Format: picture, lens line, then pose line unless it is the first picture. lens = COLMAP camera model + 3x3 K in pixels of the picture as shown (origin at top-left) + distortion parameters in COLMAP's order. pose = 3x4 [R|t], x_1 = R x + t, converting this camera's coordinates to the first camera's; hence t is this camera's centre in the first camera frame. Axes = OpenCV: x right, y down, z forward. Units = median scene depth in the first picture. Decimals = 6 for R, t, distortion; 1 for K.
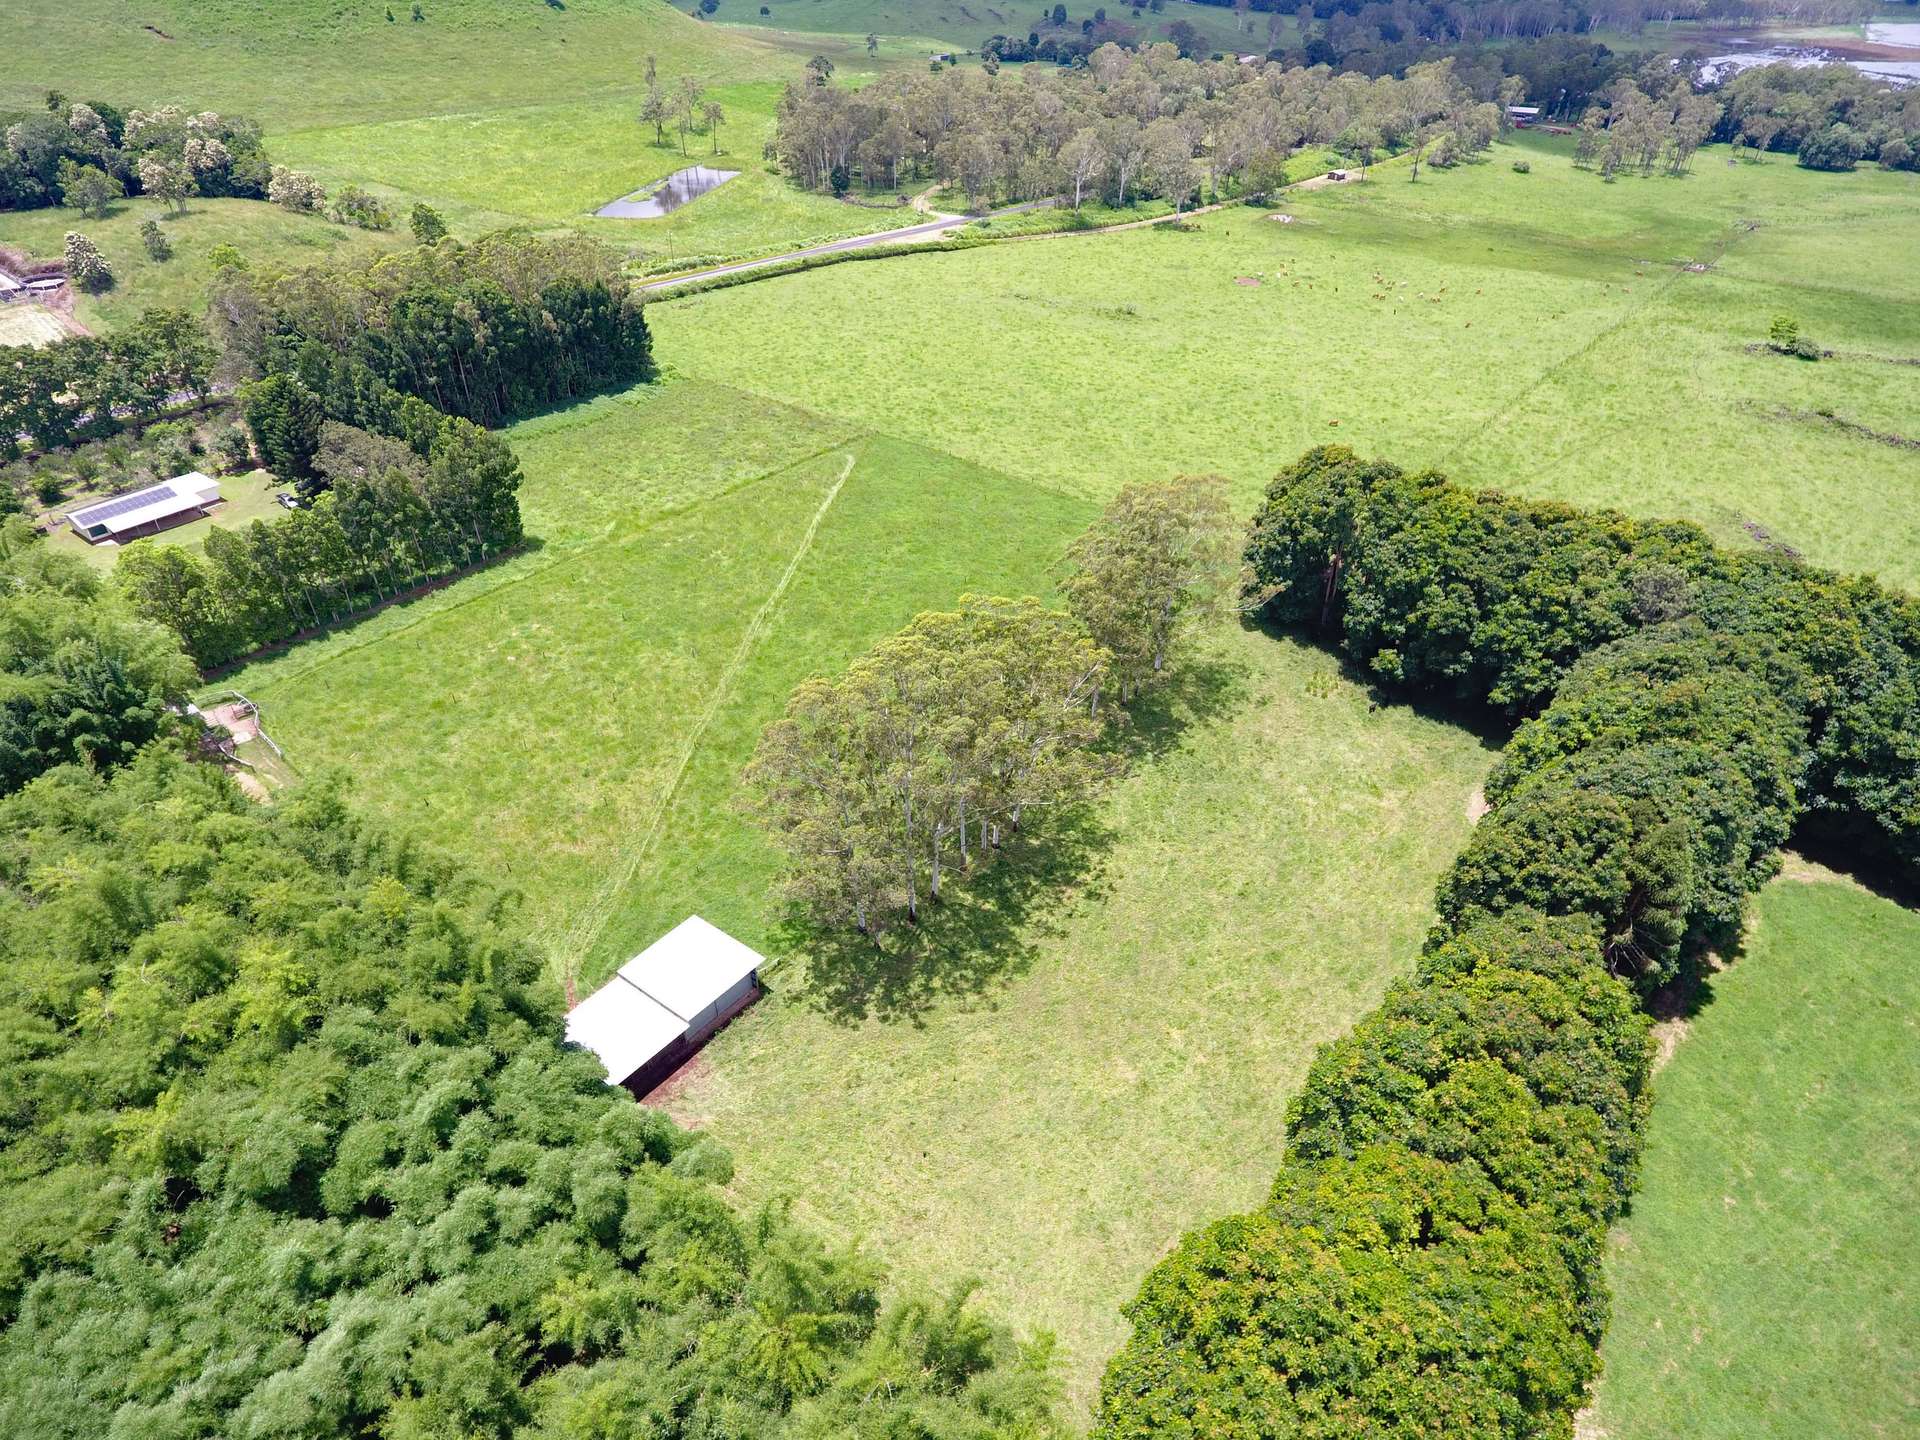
lens RADIAL K [[1143.5, 0, 913.9], [0, 1143.5, 716.4], [0, 0, 1]] dist [0.001811, -0.001913]
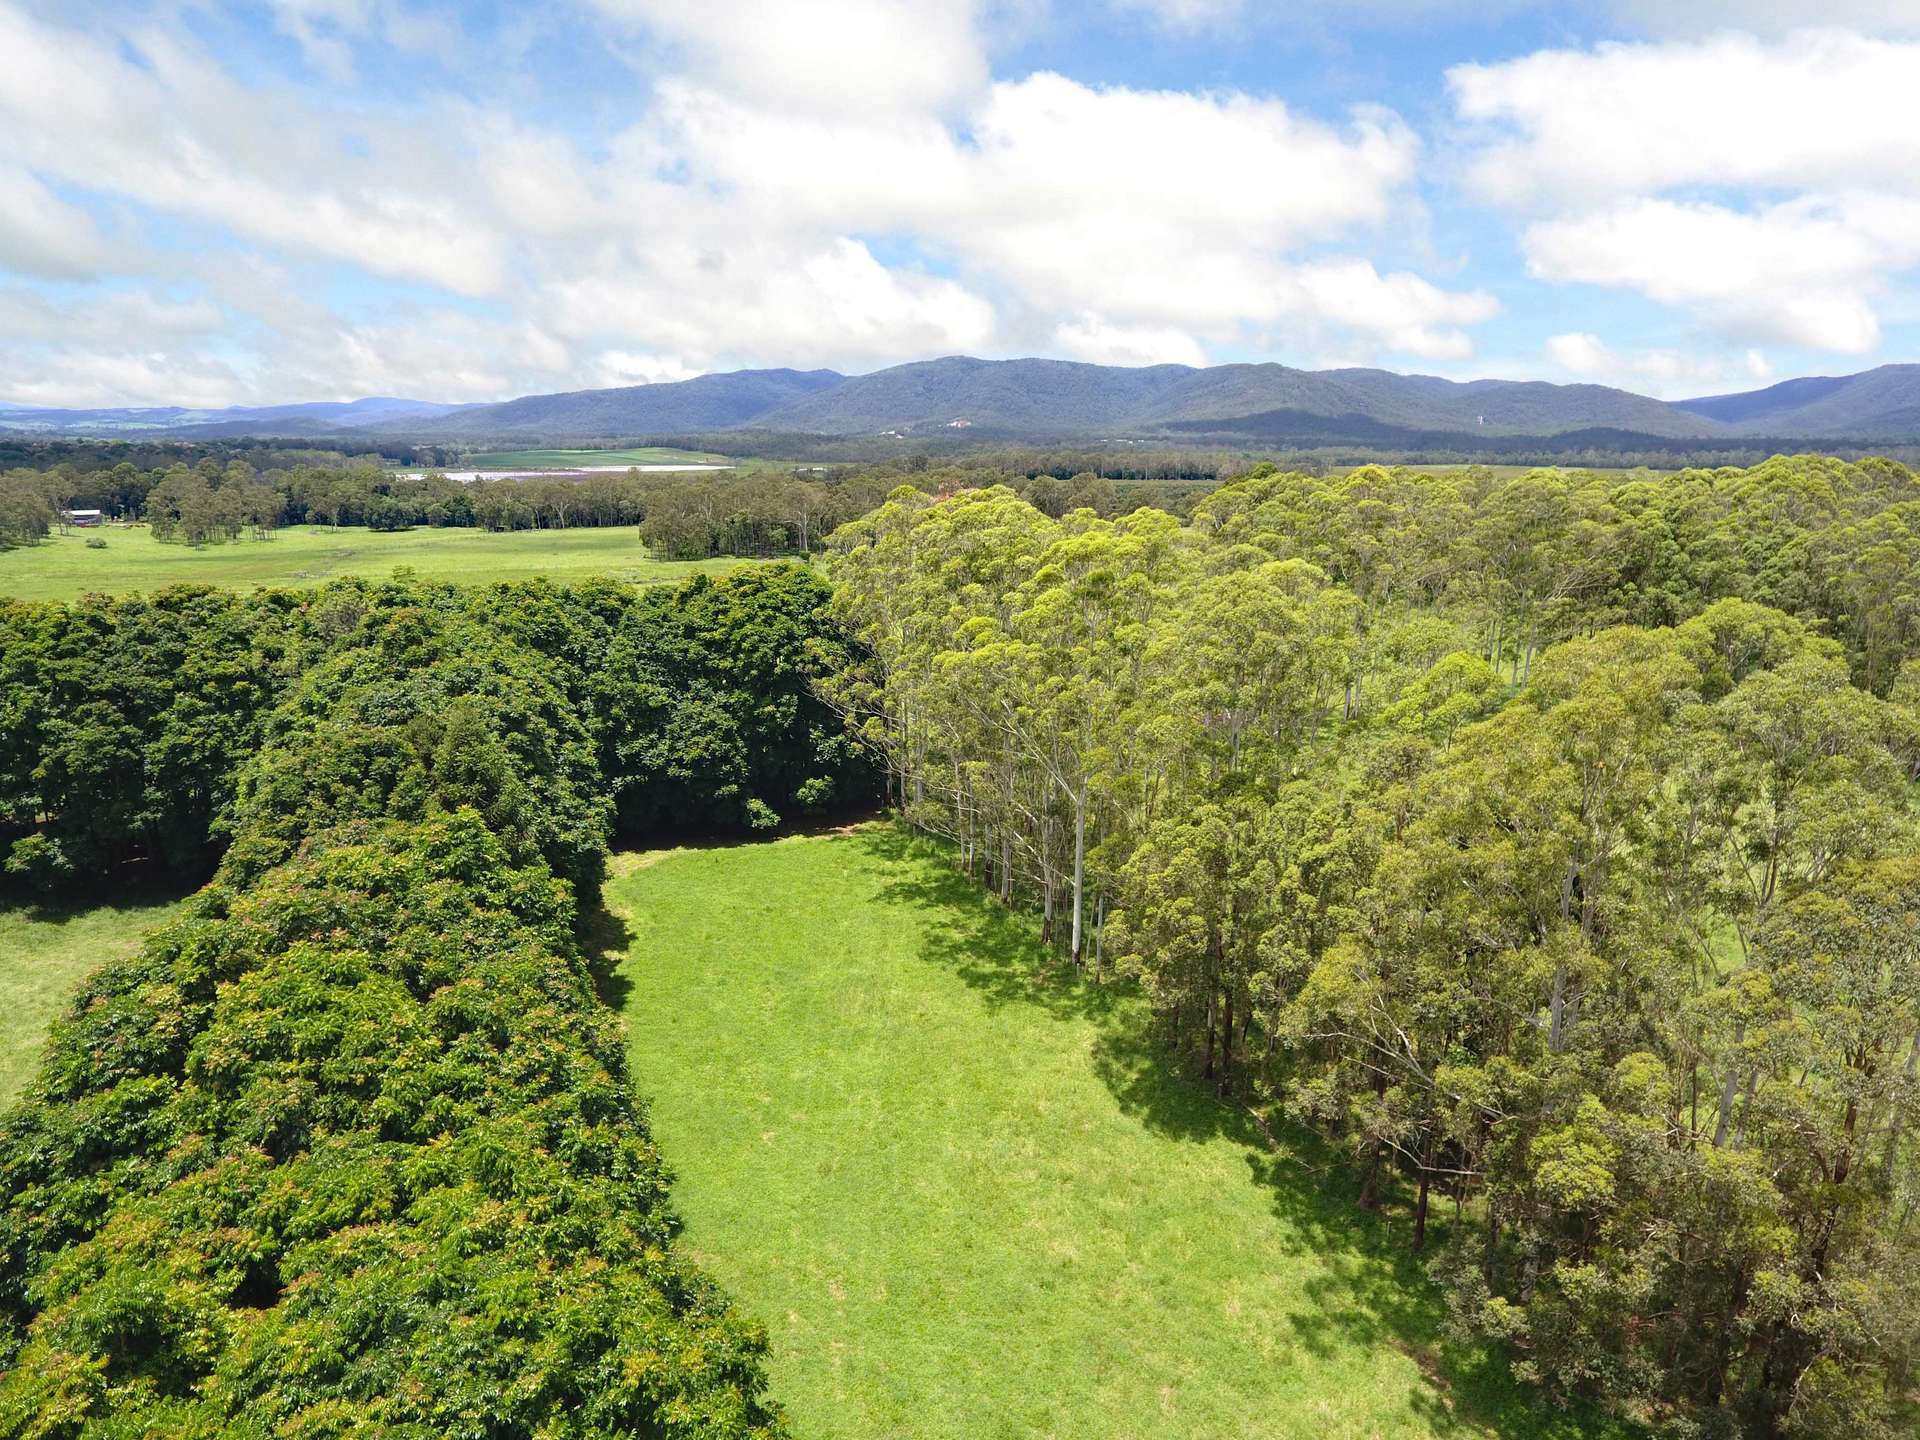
lens RADIAL K [[1143.5, 0, 957.5], [0, 1143.5, 715.4], [0, 0, 1]] dist [0.001811, -0.001913]
pose [[0.475378, -0.209654, 0.854436, 0.152451], [0.503219, 0.861432, -0.068602, 0.225216], [-0.721655, 0.462580, 0.515007, 0.308009]]
